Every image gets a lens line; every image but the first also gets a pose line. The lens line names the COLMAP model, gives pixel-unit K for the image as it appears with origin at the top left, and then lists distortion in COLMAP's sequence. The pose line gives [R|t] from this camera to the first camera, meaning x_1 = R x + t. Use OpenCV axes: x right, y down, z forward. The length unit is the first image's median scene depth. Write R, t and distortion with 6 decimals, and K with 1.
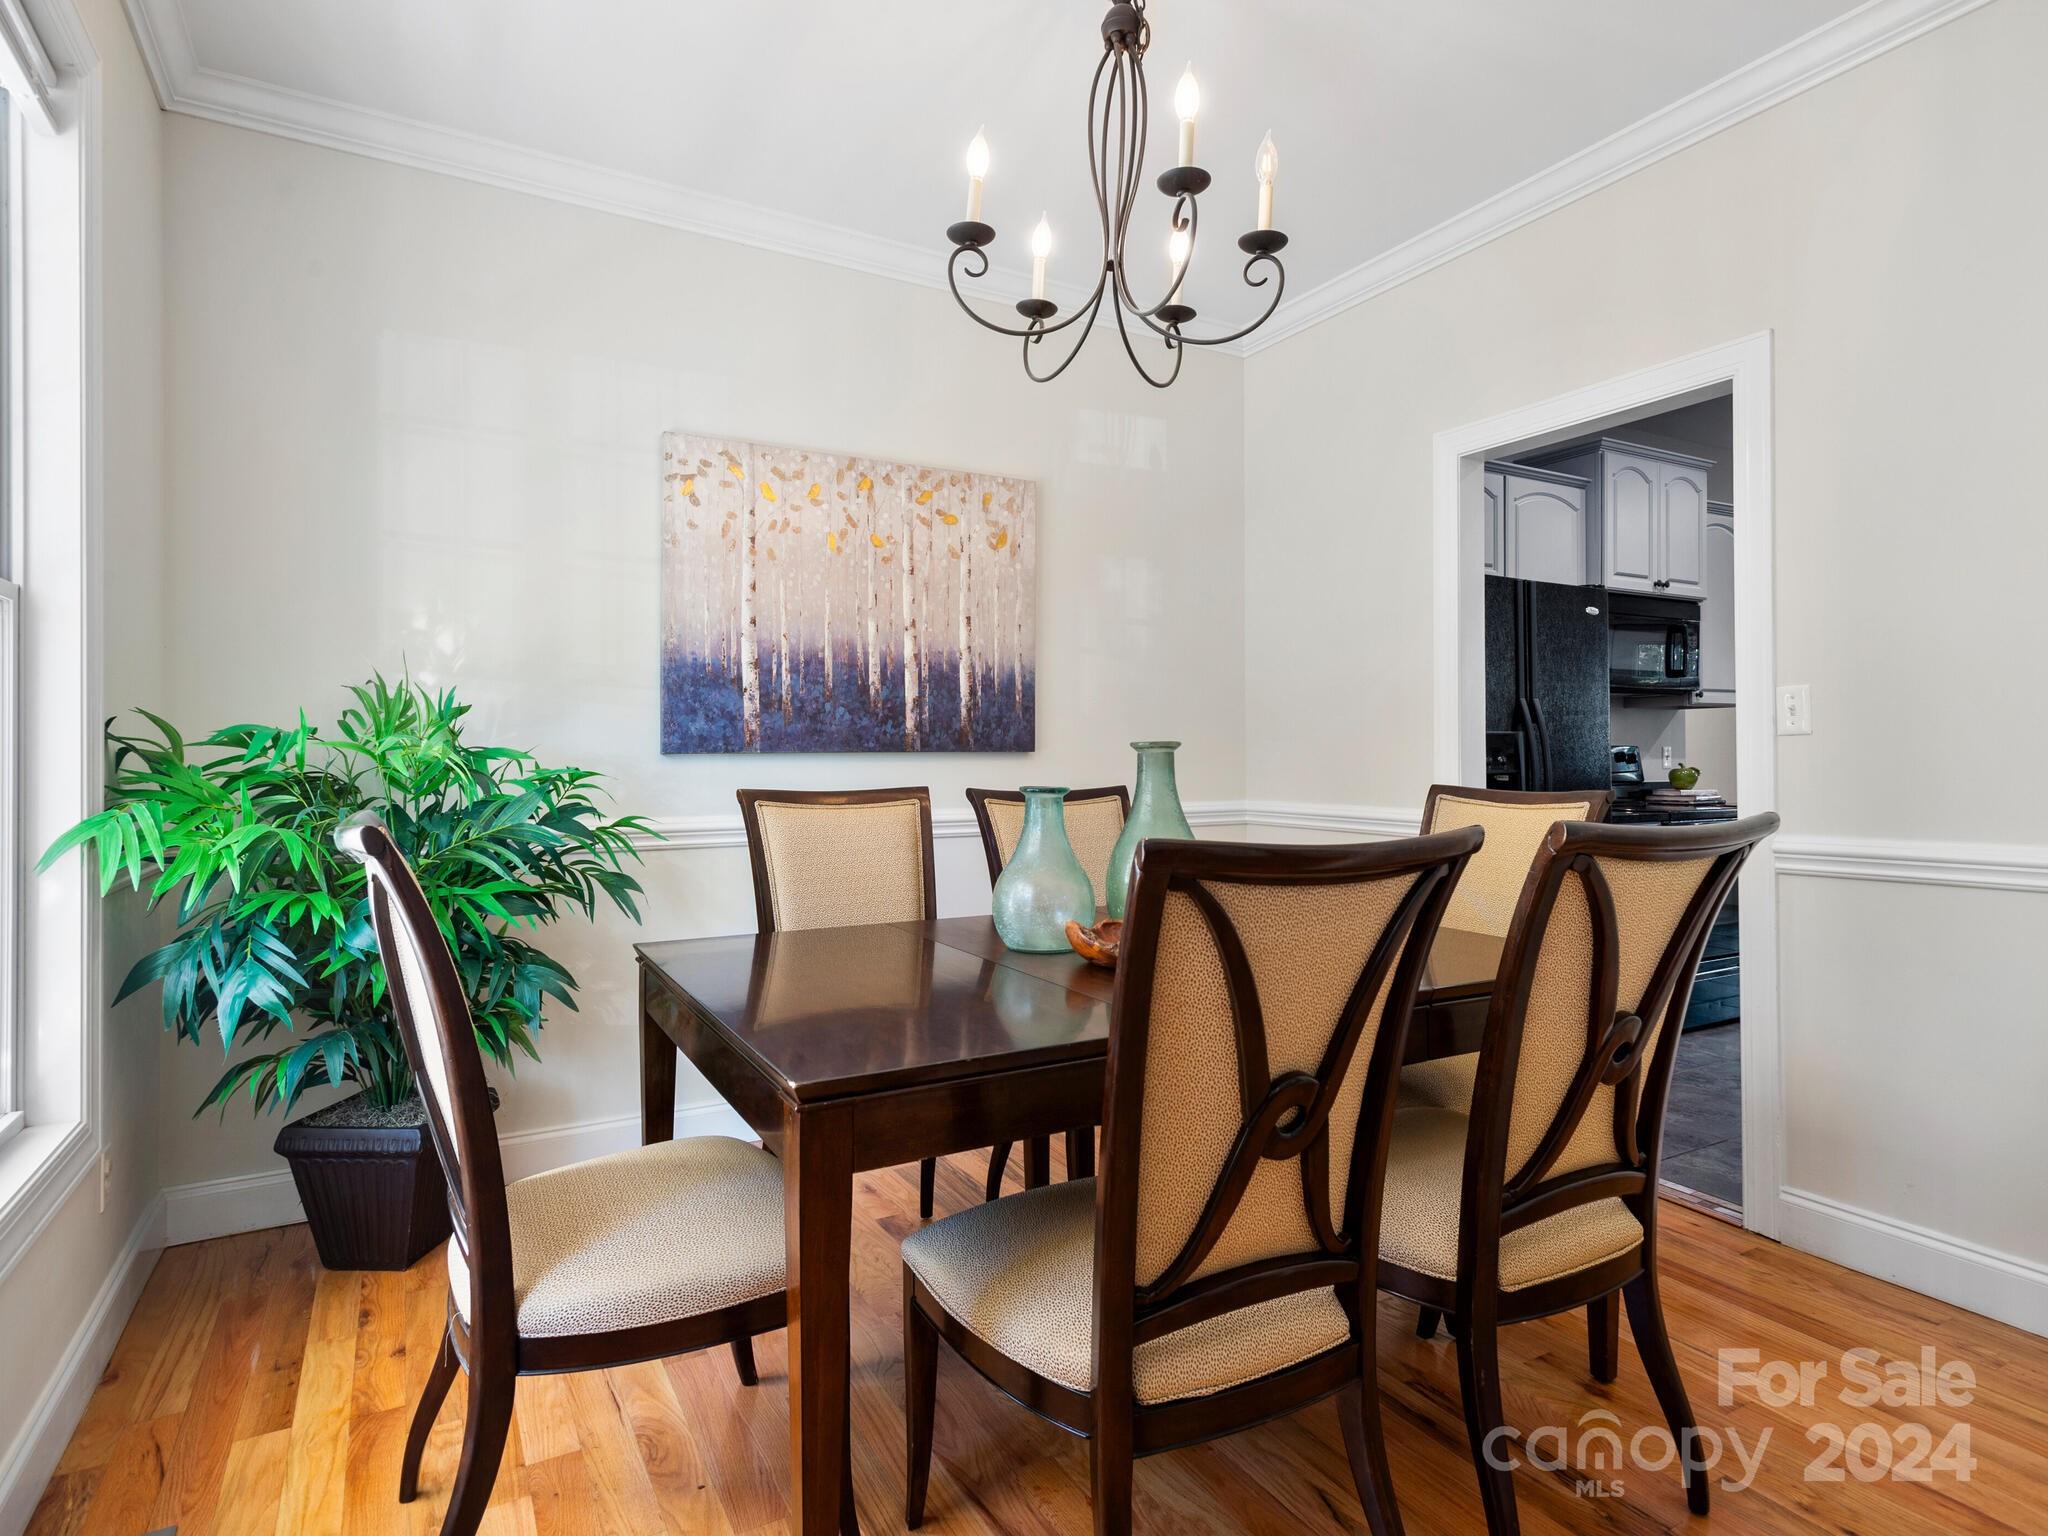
lens RADIAL K [[1123.6, 0, 1024.0], [0, 1123.6, 768.0], [0, 0, 1]] dist [0.014114, 0.000599]
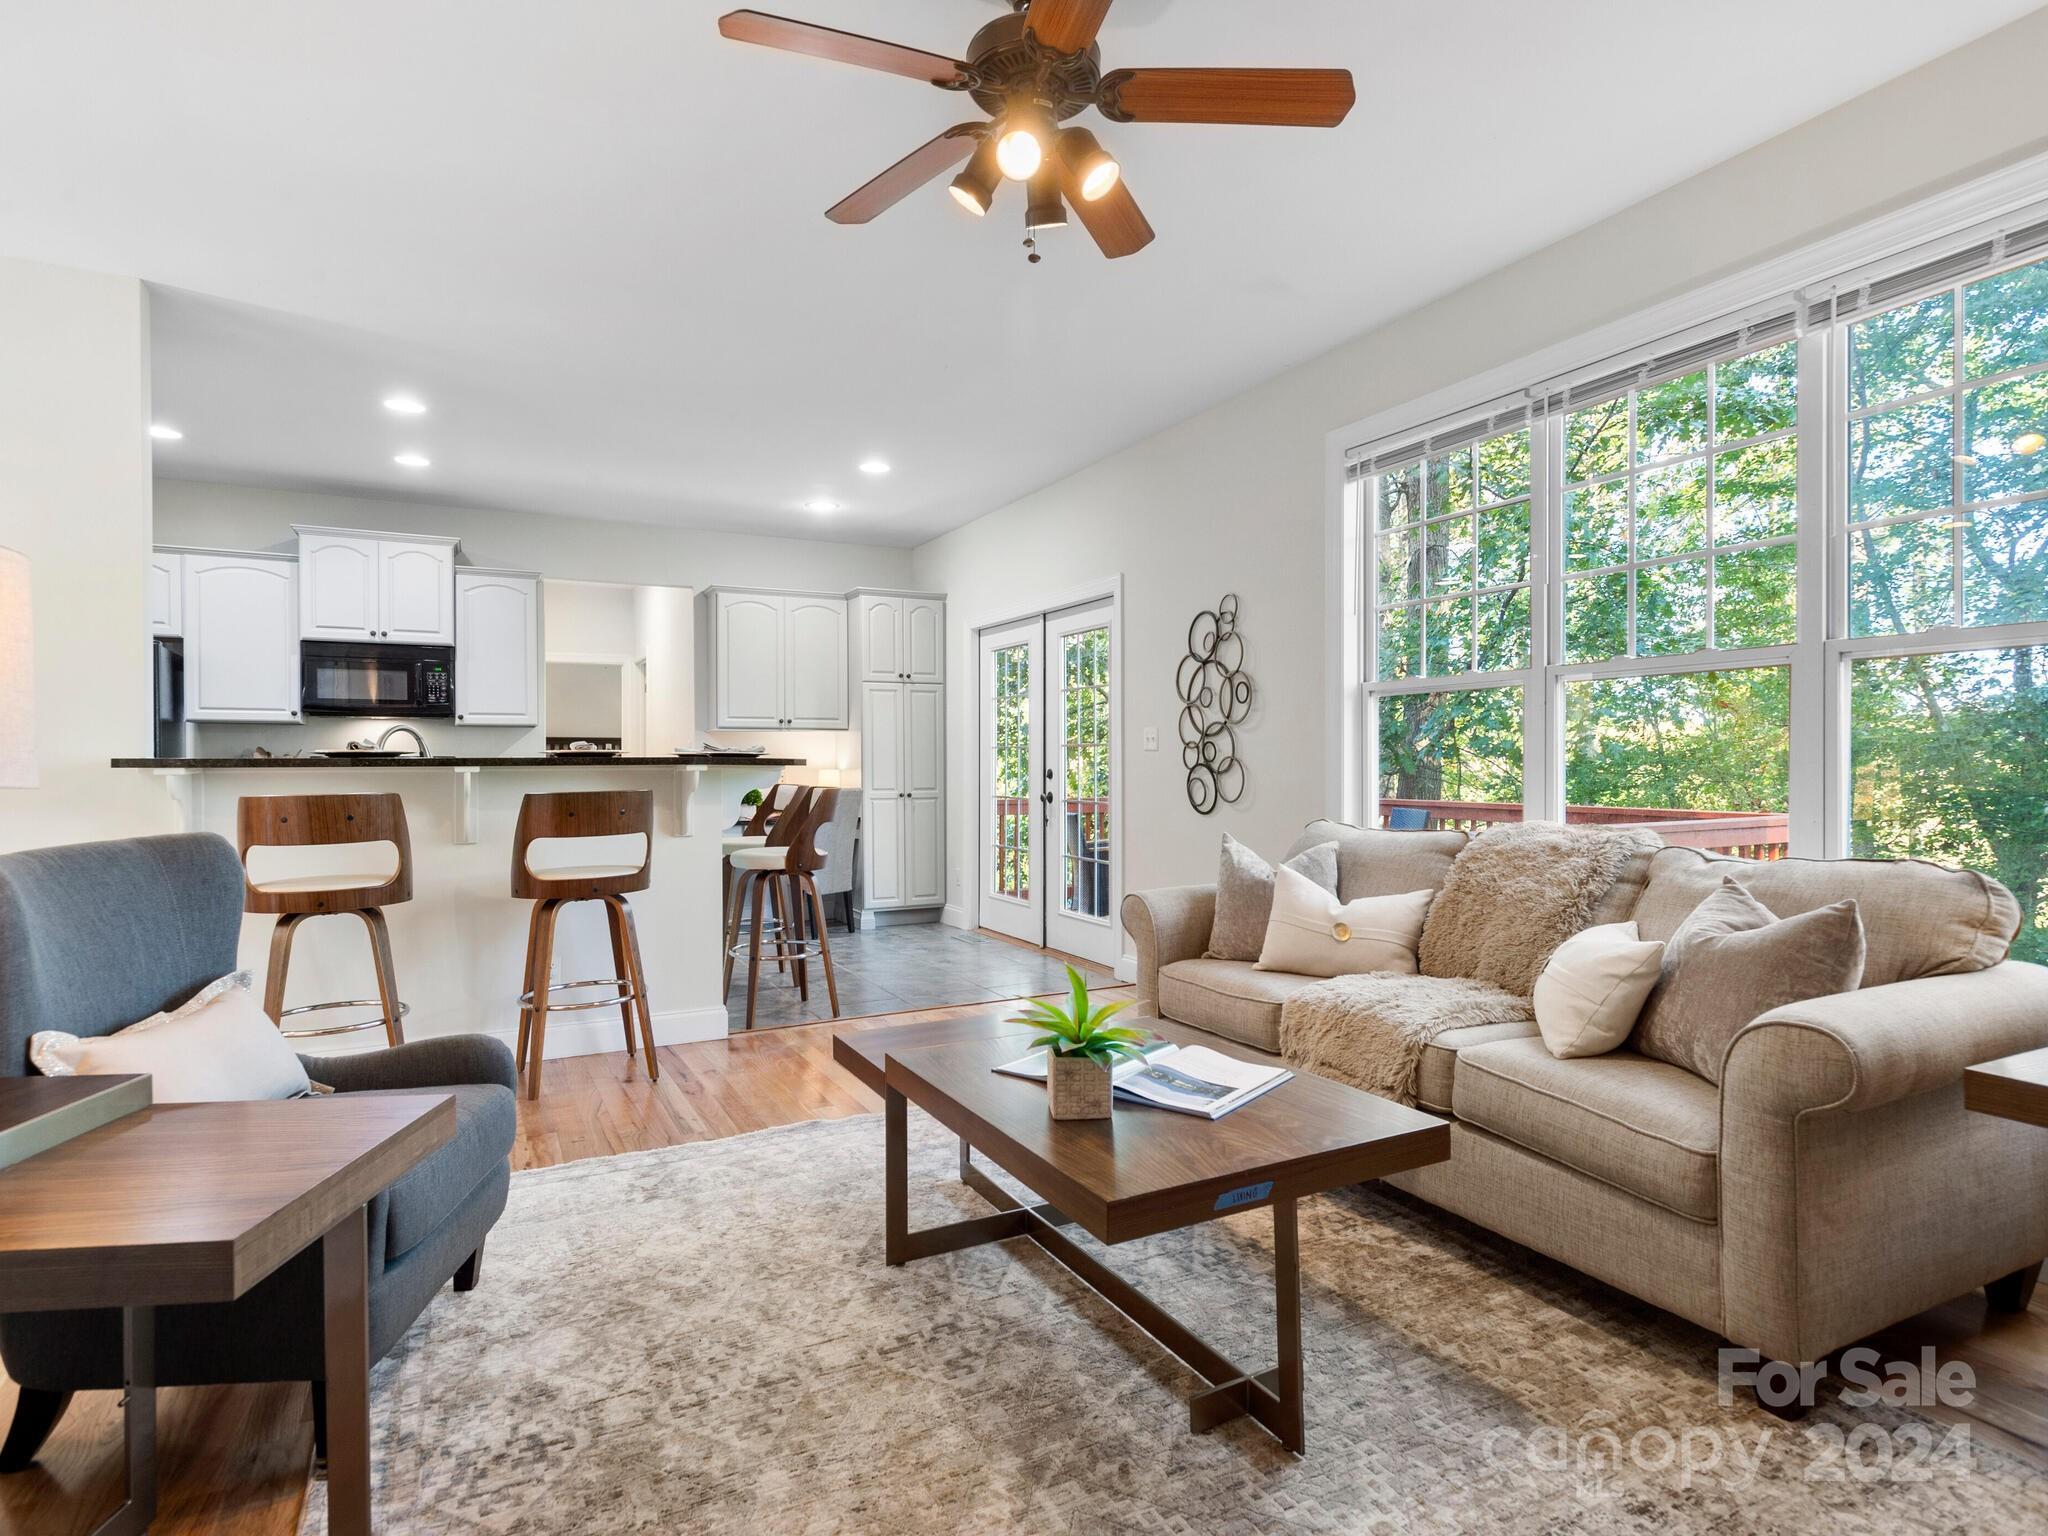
lens RADIAL K [[1123.6, 0, 1024.0], [0, 1123.6, 768.0], [0, 0, 1]] dist [0.014114, 0.000599]
pose [[0.999565, 0.003028, -0.029353, 1.629800], [-0.002967, 0.999993, 0.002132, -0.014777], [0.029359, -0.002044, 0.999567, -0.346316]]
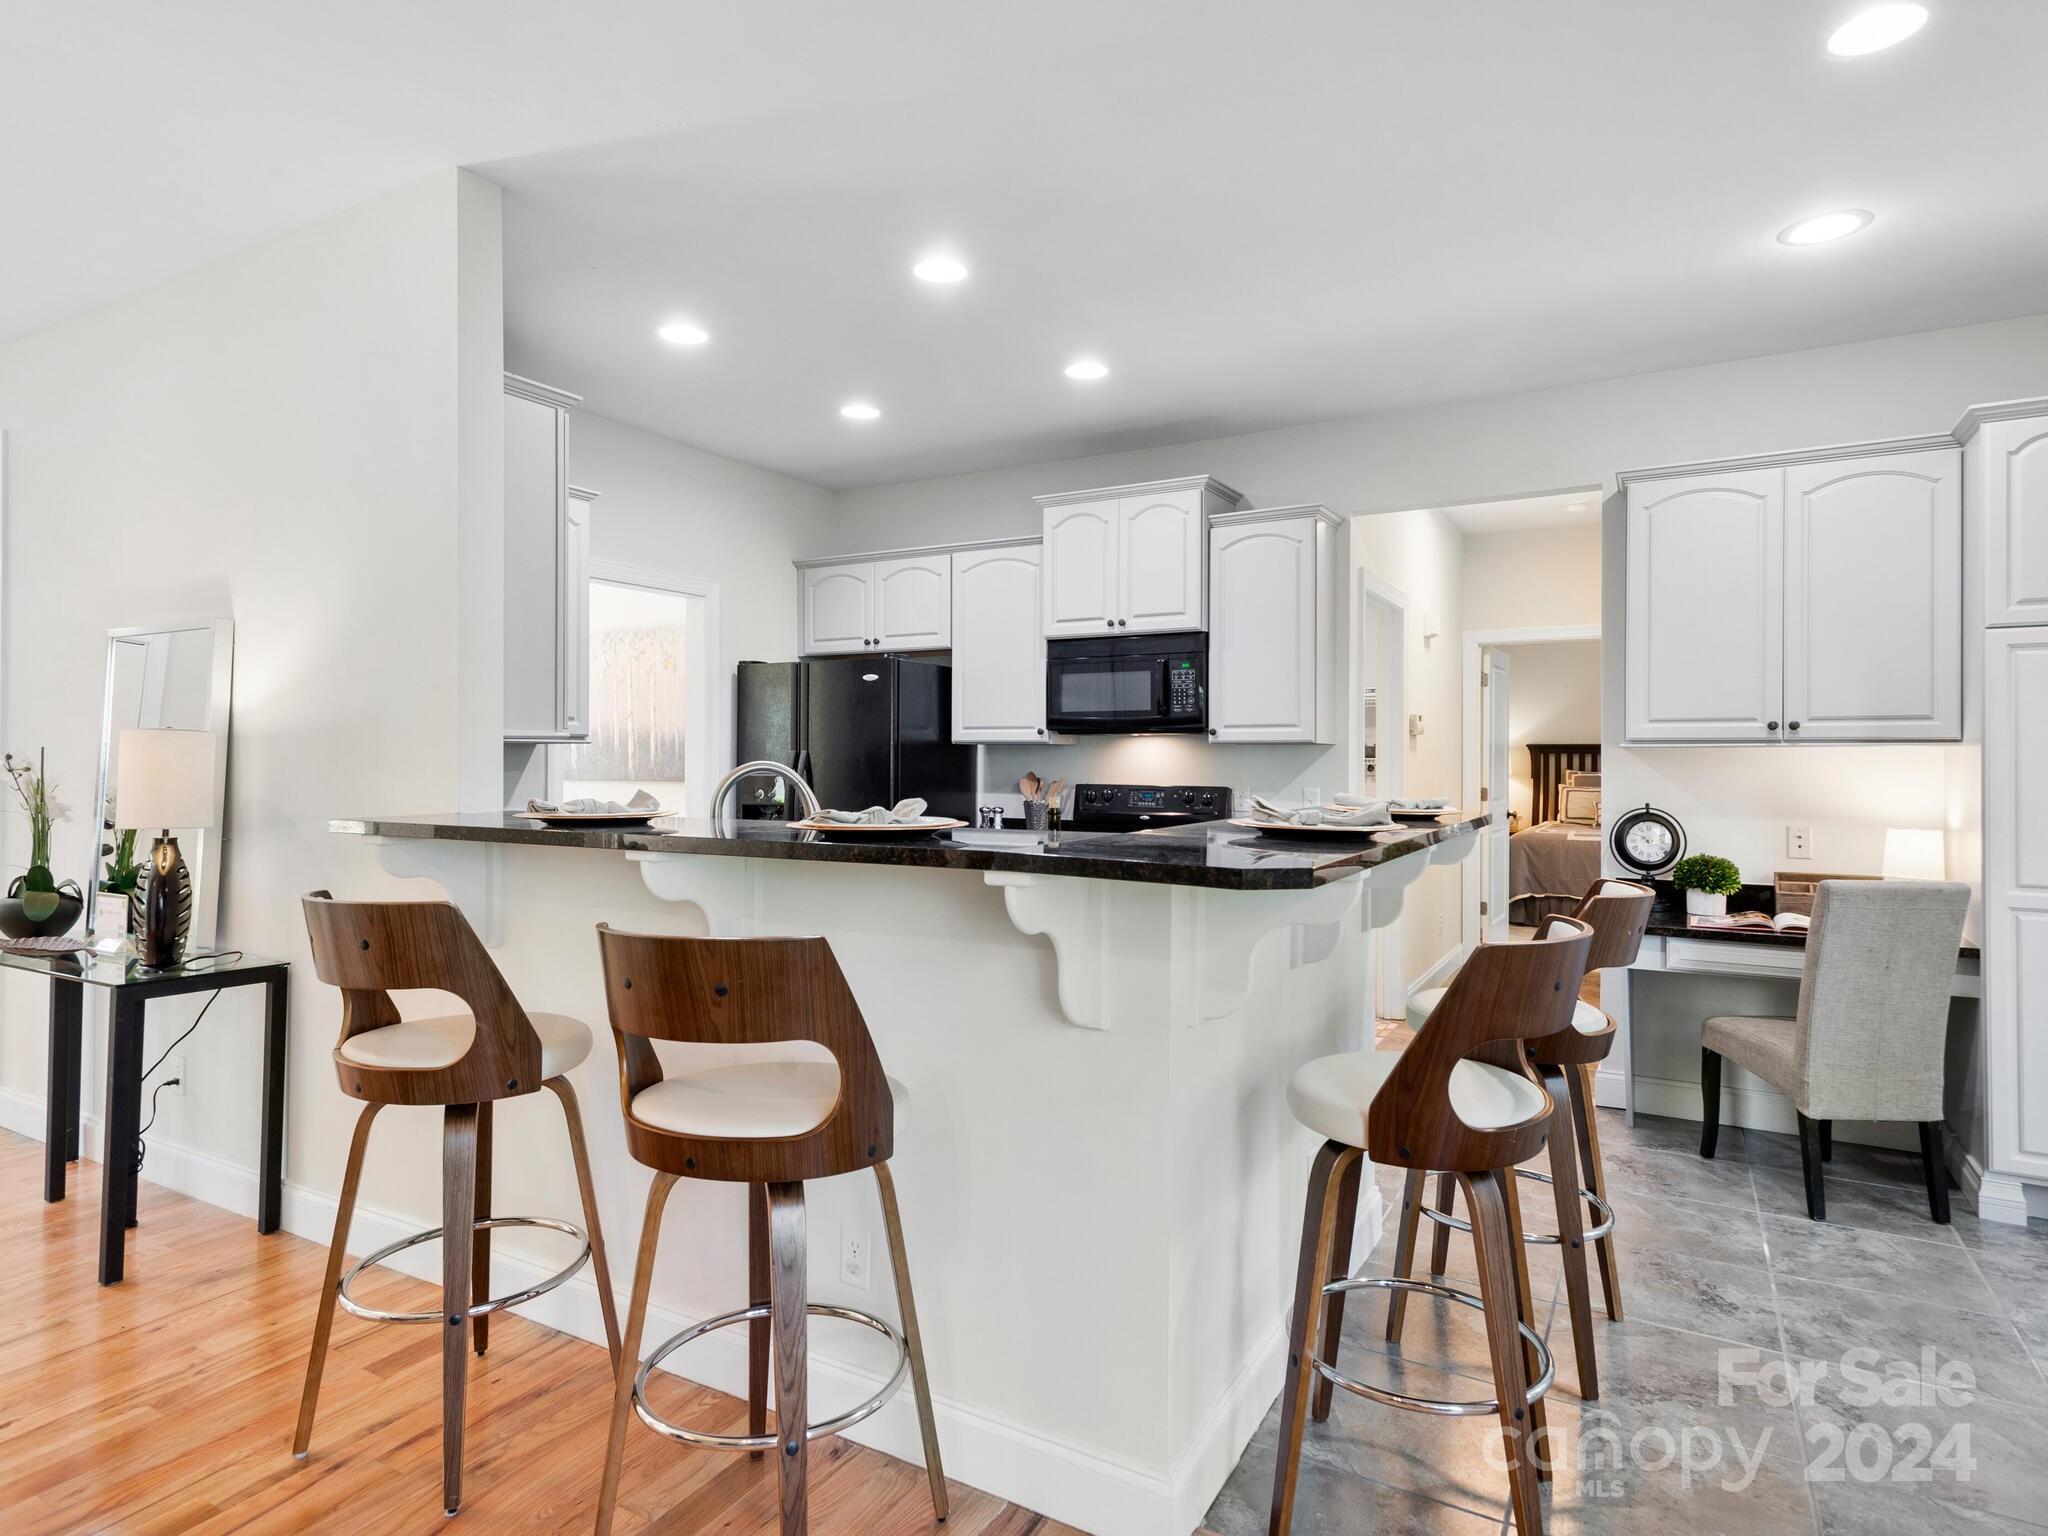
lens RADIAL K [[1123.6, 0, 1024.0], [0, 1123.6, 768.0], [0, 0, 1]] dist [0.014114, 0.000599]
pose [[0.515175, 0.015858, -0.856939, 1.641329], [-0.010017, 0.999872, 0.012481, -0.058451], [0.857027, 0.002154, 0.515267, 0.517421]]
